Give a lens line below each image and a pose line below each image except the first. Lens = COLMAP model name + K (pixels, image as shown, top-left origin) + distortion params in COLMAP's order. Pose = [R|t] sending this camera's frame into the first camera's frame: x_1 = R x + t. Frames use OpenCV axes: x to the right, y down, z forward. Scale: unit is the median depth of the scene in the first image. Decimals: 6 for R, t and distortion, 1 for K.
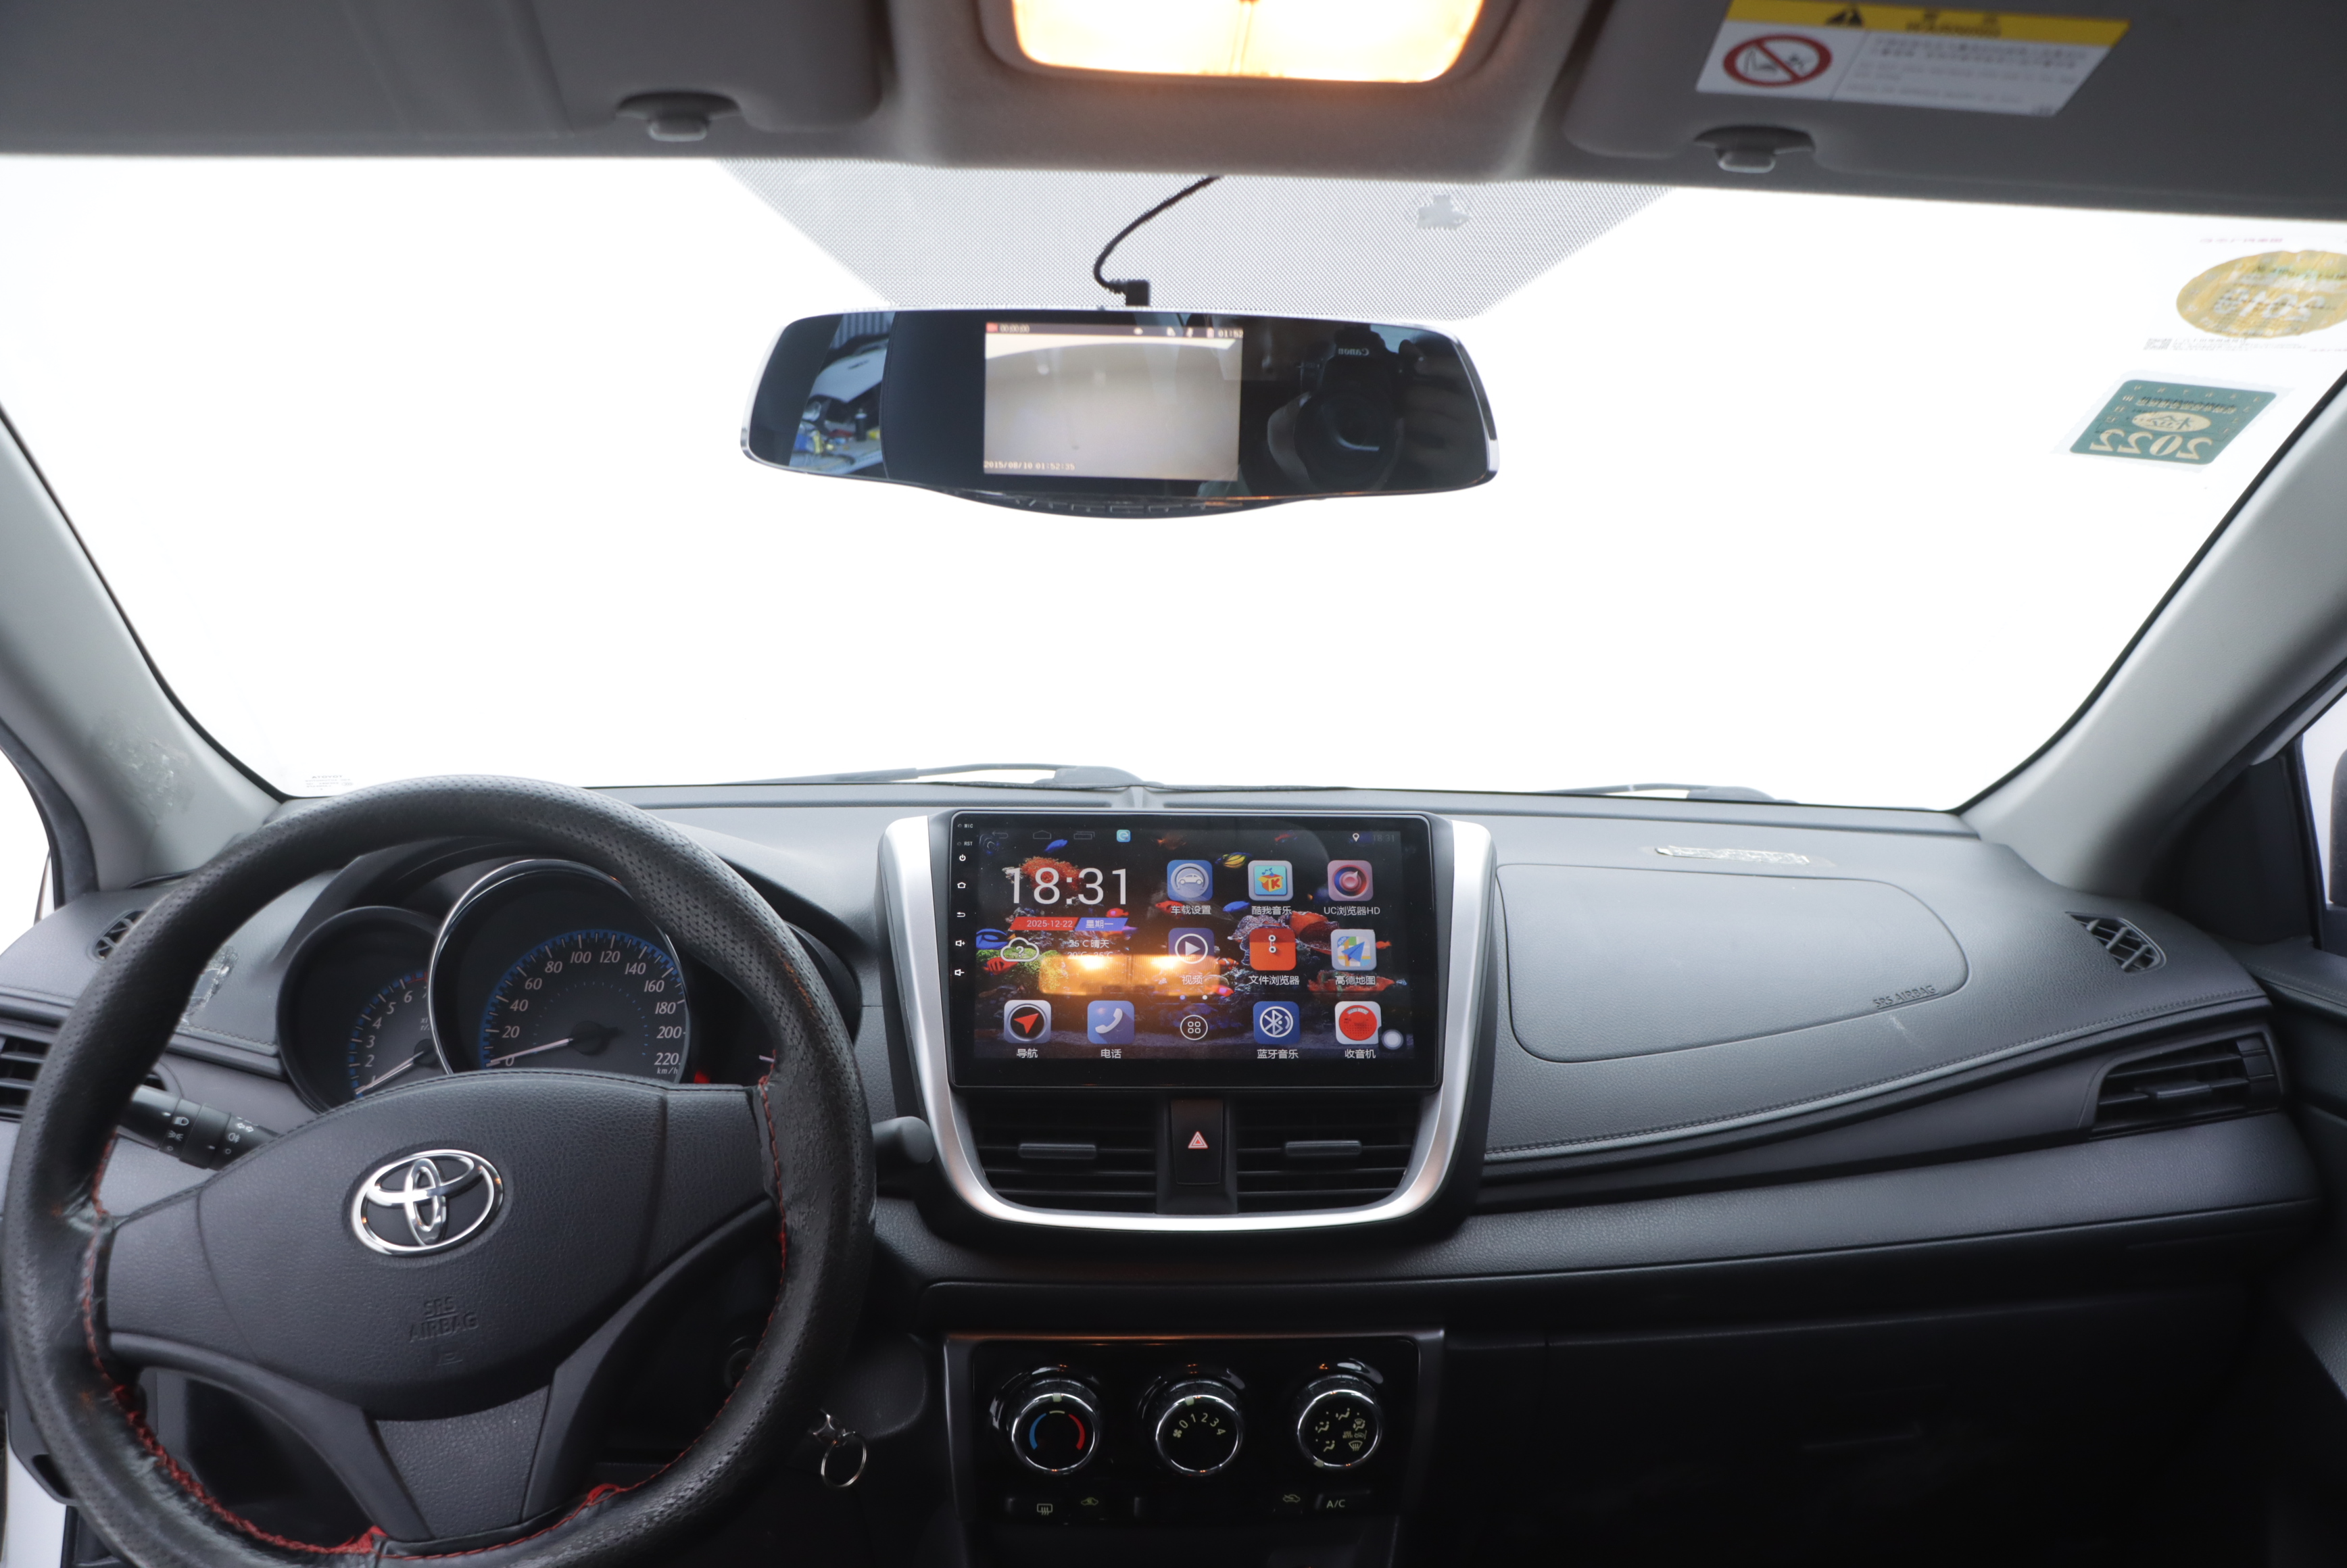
lens RADIAL K [[1969.5, 0, 1221.8], [0, 1969.5, 794.6], [0, 0, 1]] dist [-0.187447, 0.140564]
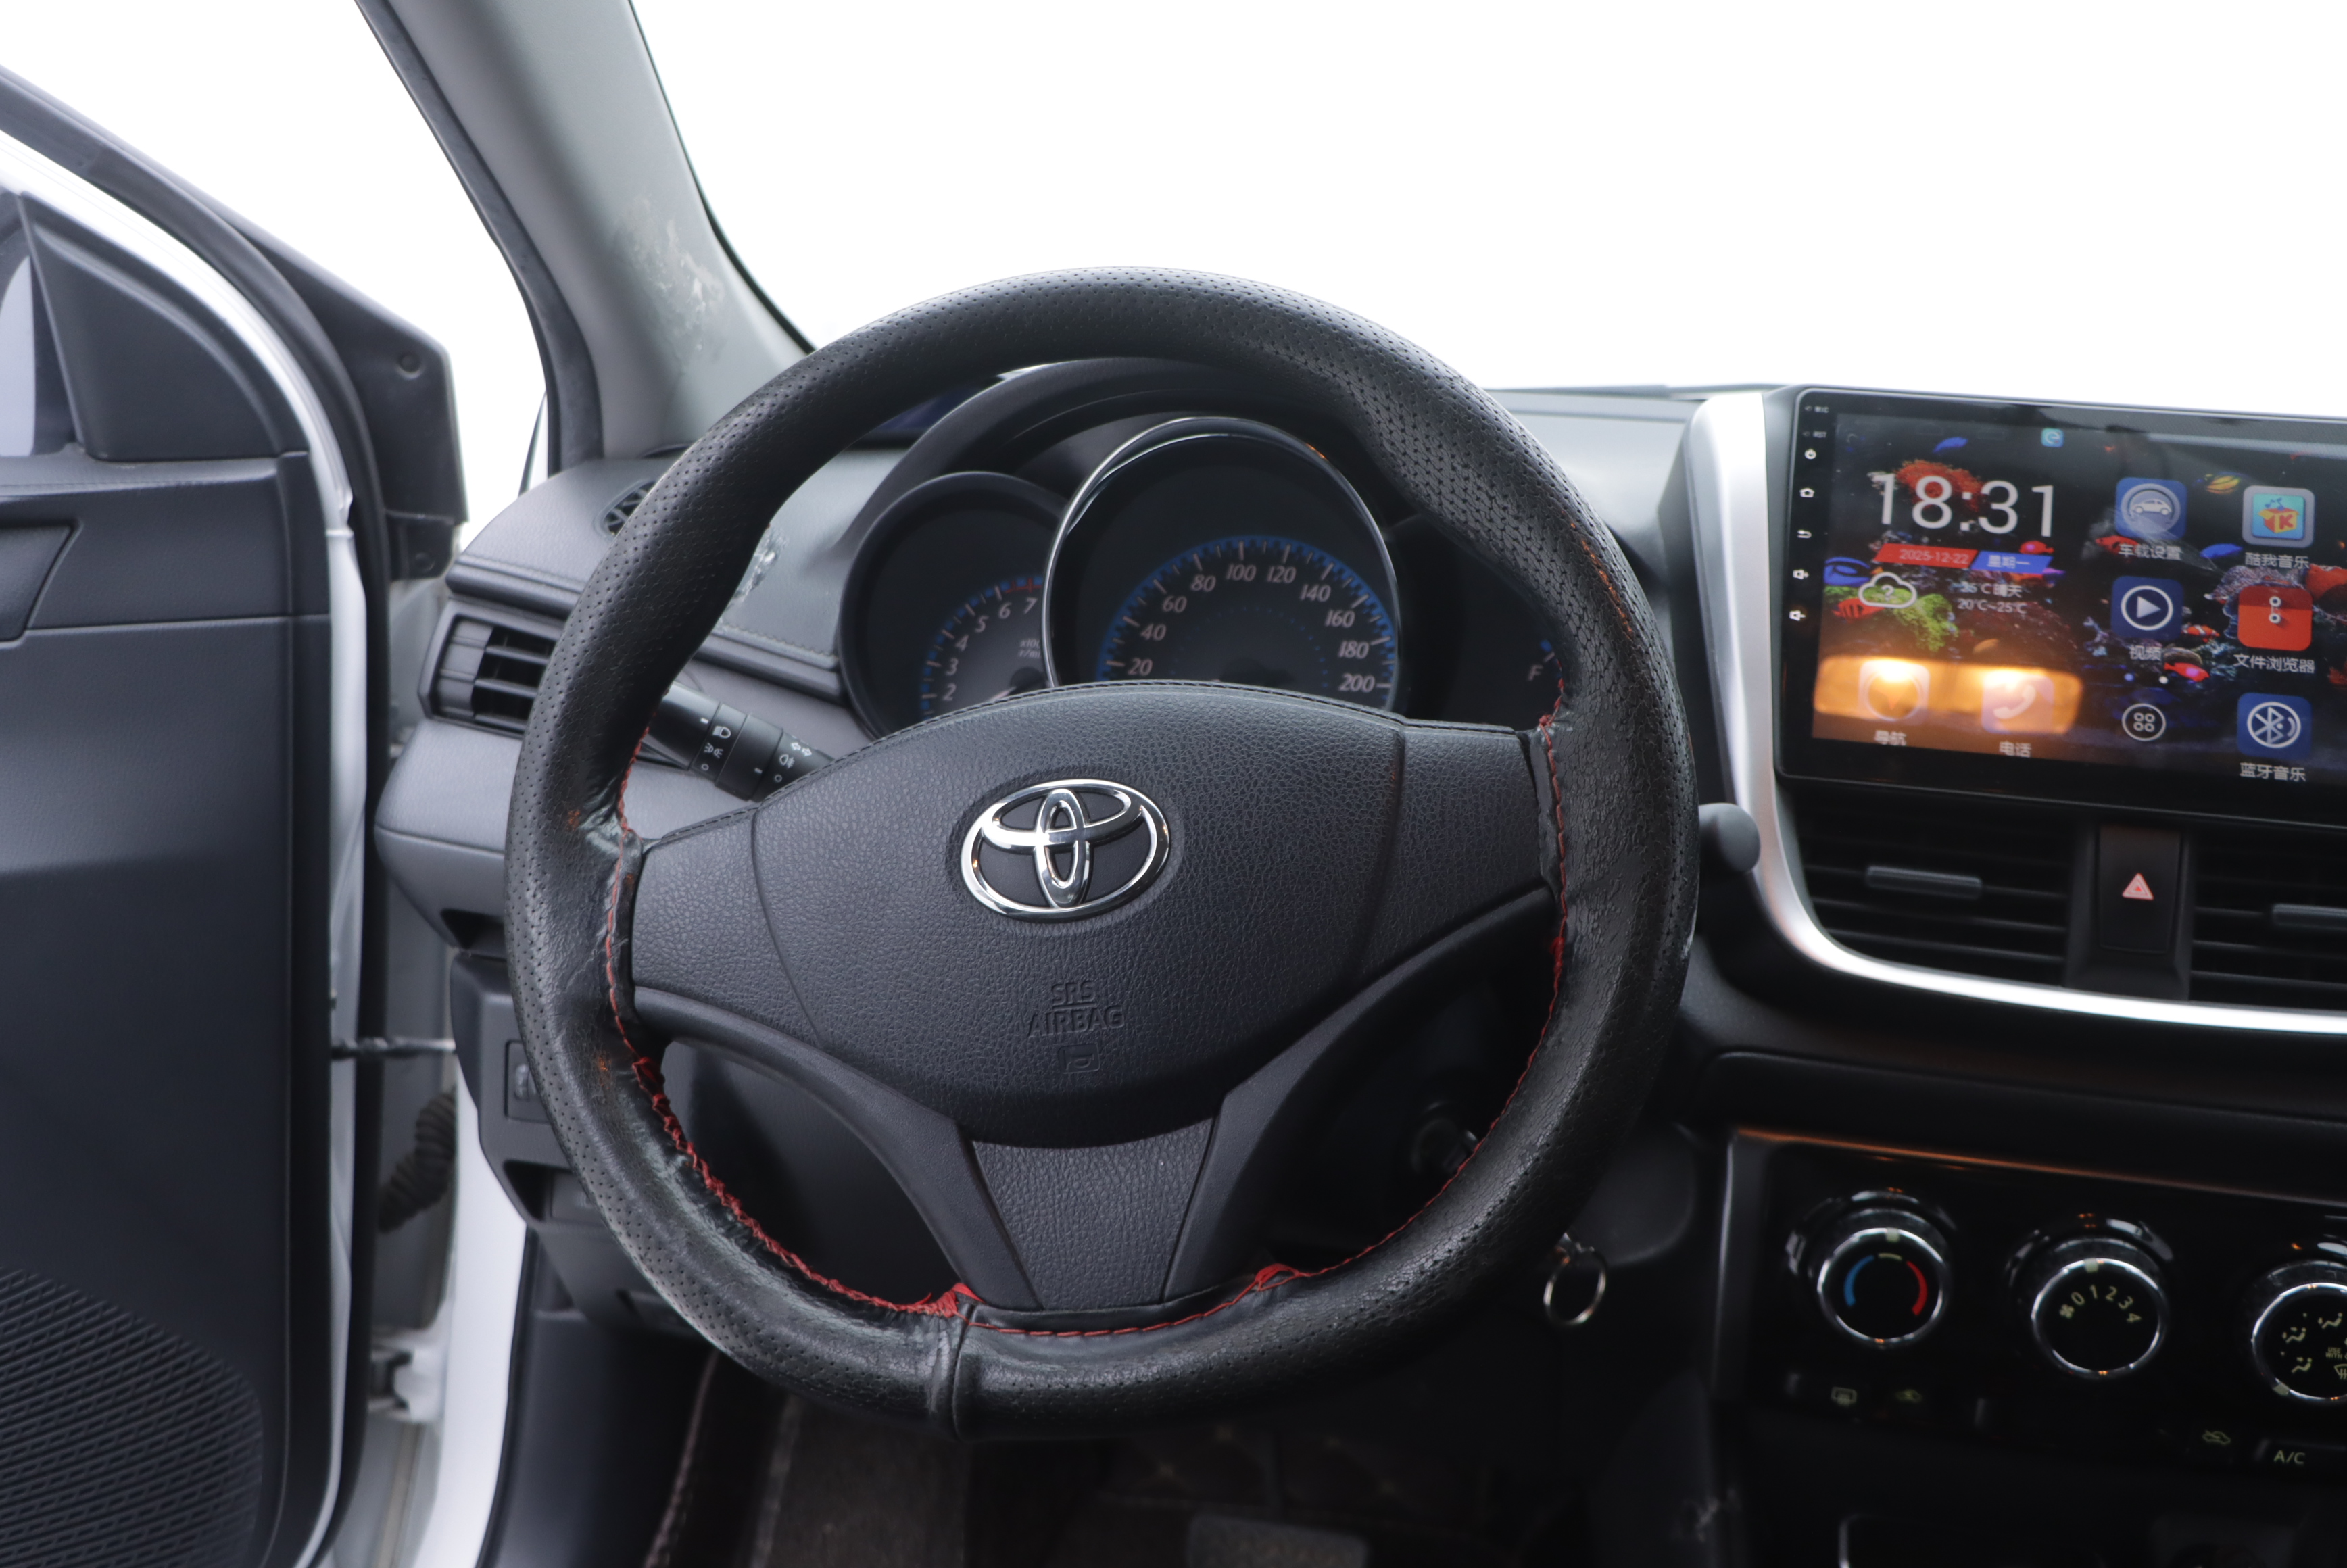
lens RADIAL K [[2480.9, 0, 1163.6], [0, 2480.9, 814.7], [0, 0, 1]] dist [-0.038161, 0.000000]
pose [[0.957632, 0.093588, -0.272363, -0.106027], [-0.063422, 0.991040, 0.117546, 0.073798], [0.280924, -0.095292, 0.954987, 0.095838]]
